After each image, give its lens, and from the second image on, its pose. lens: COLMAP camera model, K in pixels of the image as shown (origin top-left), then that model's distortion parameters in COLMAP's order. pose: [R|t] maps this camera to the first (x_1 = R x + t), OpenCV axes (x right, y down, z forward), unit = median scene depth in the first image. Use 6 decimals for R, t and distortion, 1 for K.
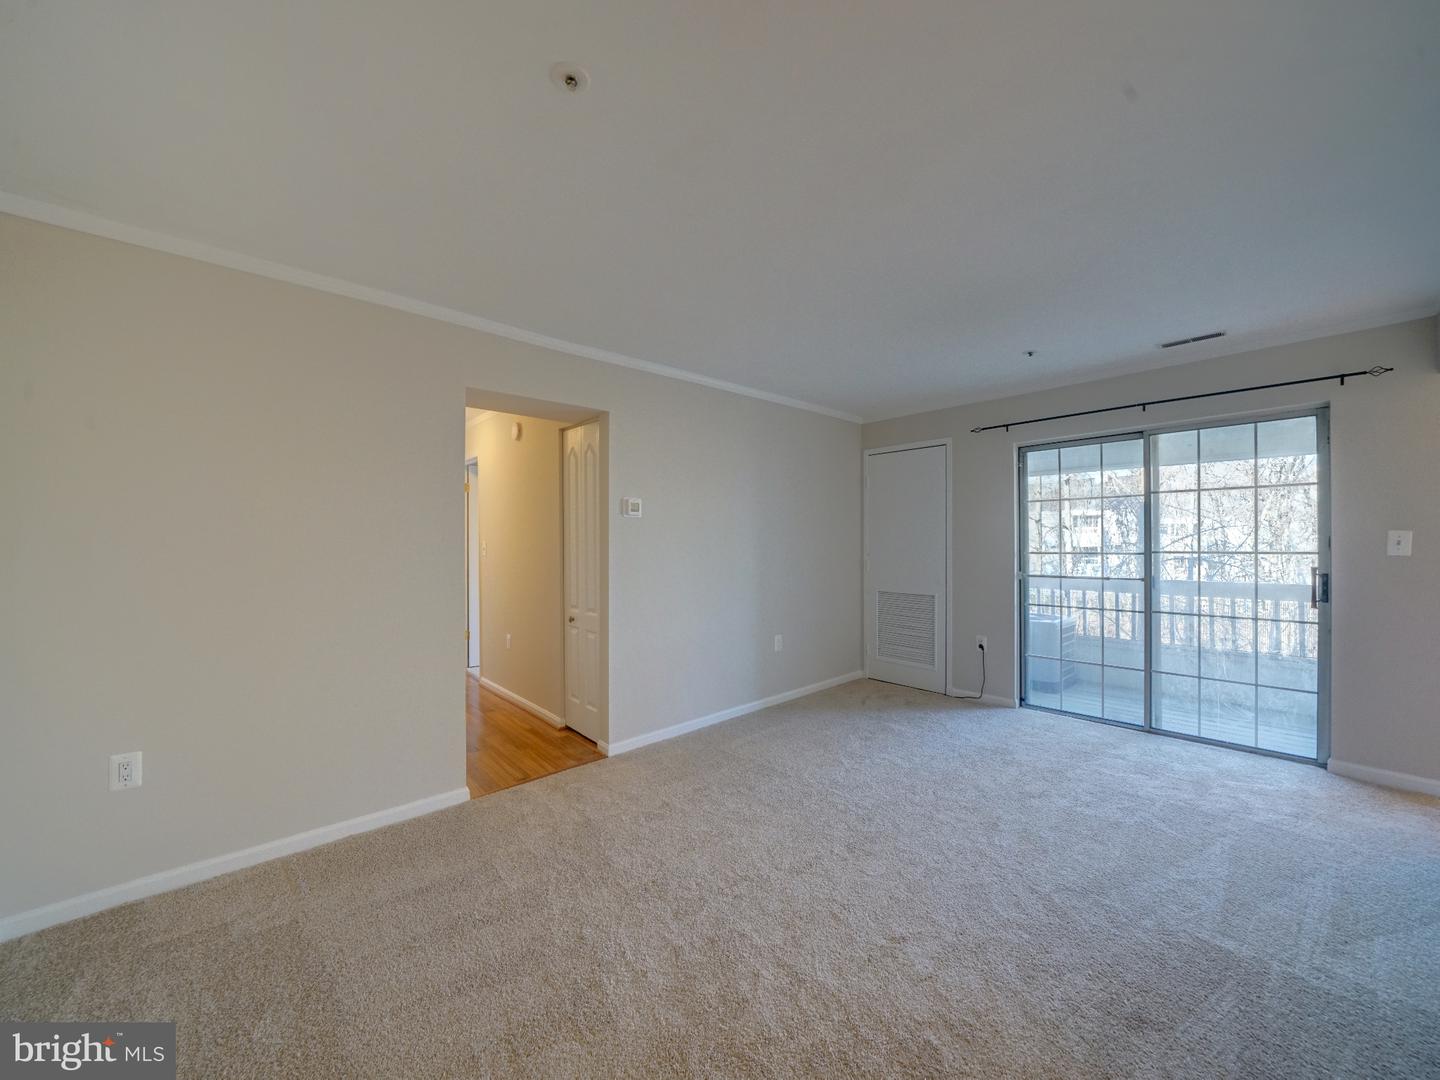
lens RADIAL K [[555.7, 0, 718.2], [0, 555.7, 542.4], [0, 0, 1]] dist [0.001652, 0.000189]
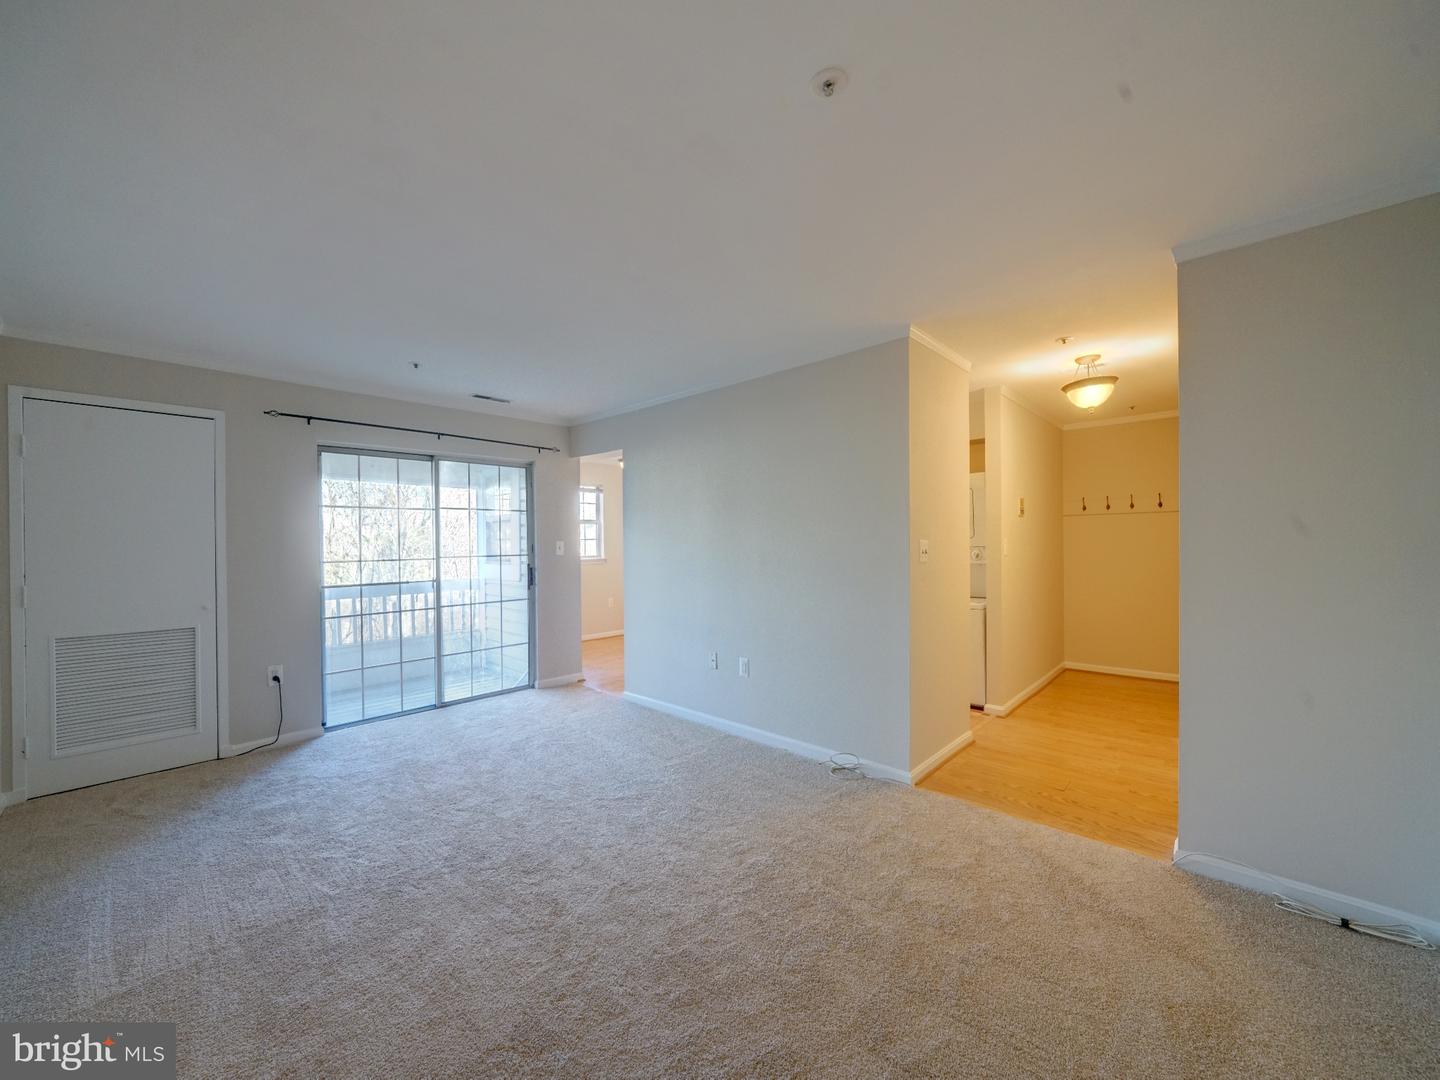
lens RADIAL K [[555.7, 0, 718.2], [0, 555.7, 542.4], [0, 0, 1]] dist [0.001652, 0.000189]
pose [[-0.076040, 0.012333, 0.997029, -0.456116], [0.016981, 0.999795, -0.011072, 0.008660], [-0.996960, 0.016089, -0.076233, 0.476244]]
